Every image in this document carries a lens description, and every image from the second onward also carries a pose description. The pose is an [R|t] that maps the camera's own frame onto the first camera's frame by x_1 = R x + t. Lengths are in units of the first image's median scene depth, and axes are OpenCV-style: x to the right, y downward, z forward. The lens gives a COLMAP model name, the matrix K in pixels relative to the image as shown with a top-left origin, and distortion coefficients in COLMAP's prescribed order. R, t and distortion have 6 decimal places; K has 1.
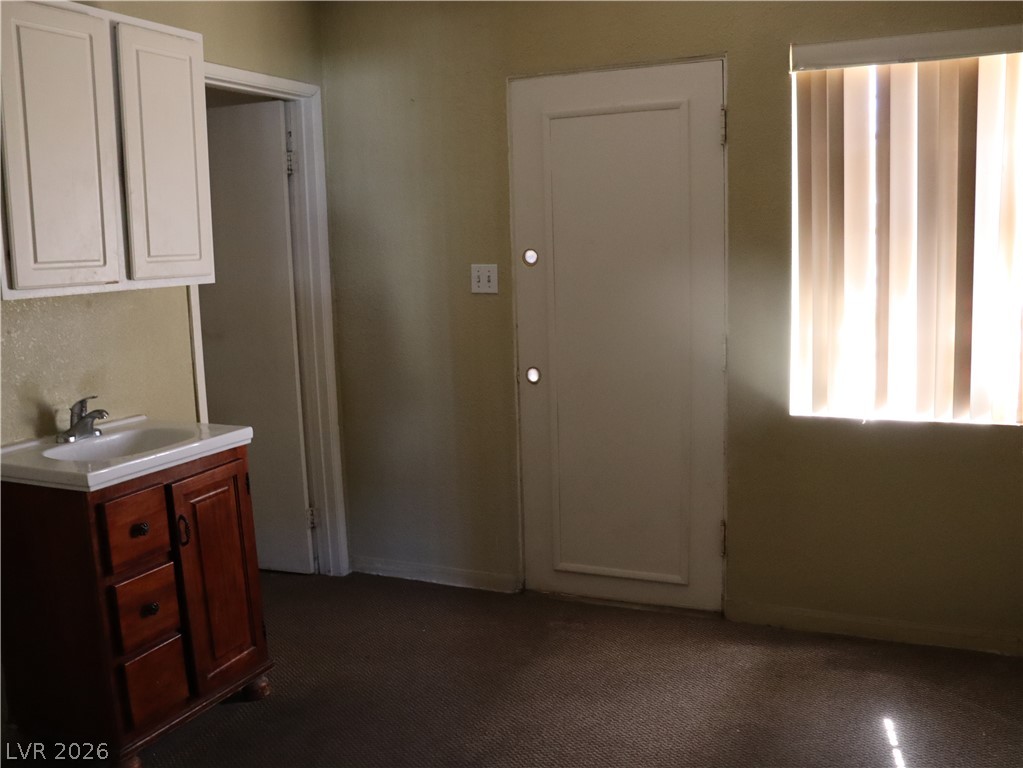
lens RADIAL K [[940.7, 0, 516.5], [0, 940.7, 379.8], [0, 0, 1]] dist [-0.183590, 0.166225]
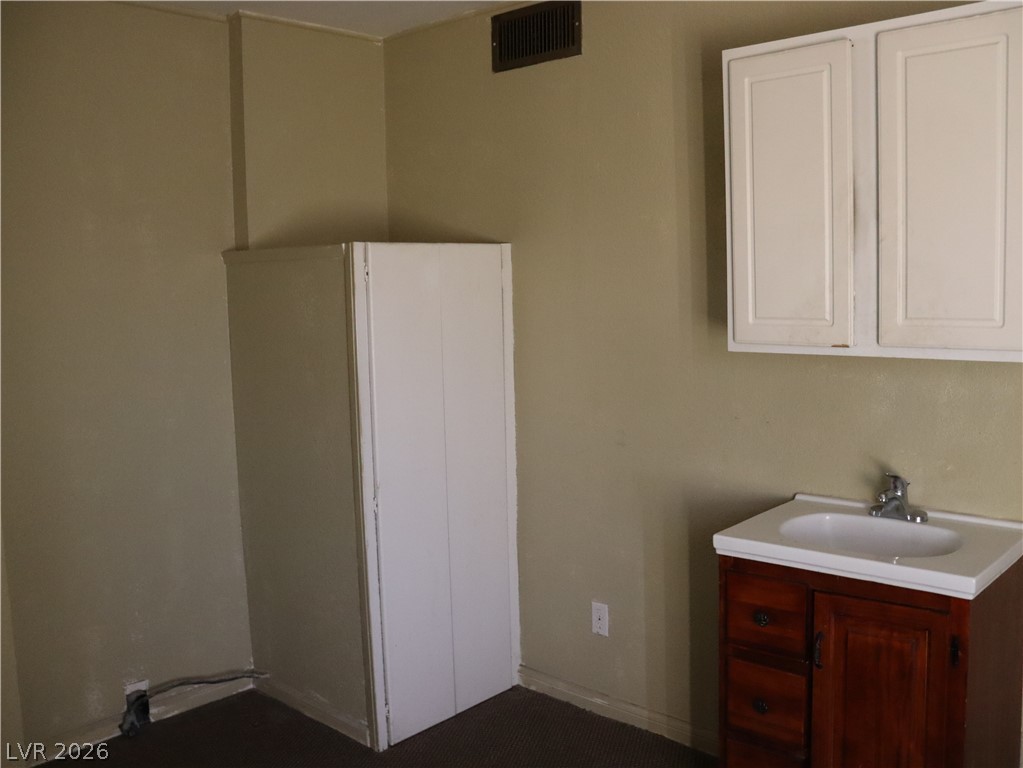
lens RADIAL K [[940.7, 0, 516.5], [0, 940.7, 379.8], [0, 0, 1]] dist [-0.183590, 0.166225]
pose [[-0.323281, 0.128898, -0.937483, 0.466086], [-0.104242, 0.979800, 0.170663, -0.187502], [0.940544, 0.152898, -0.303314, 0.956854]]
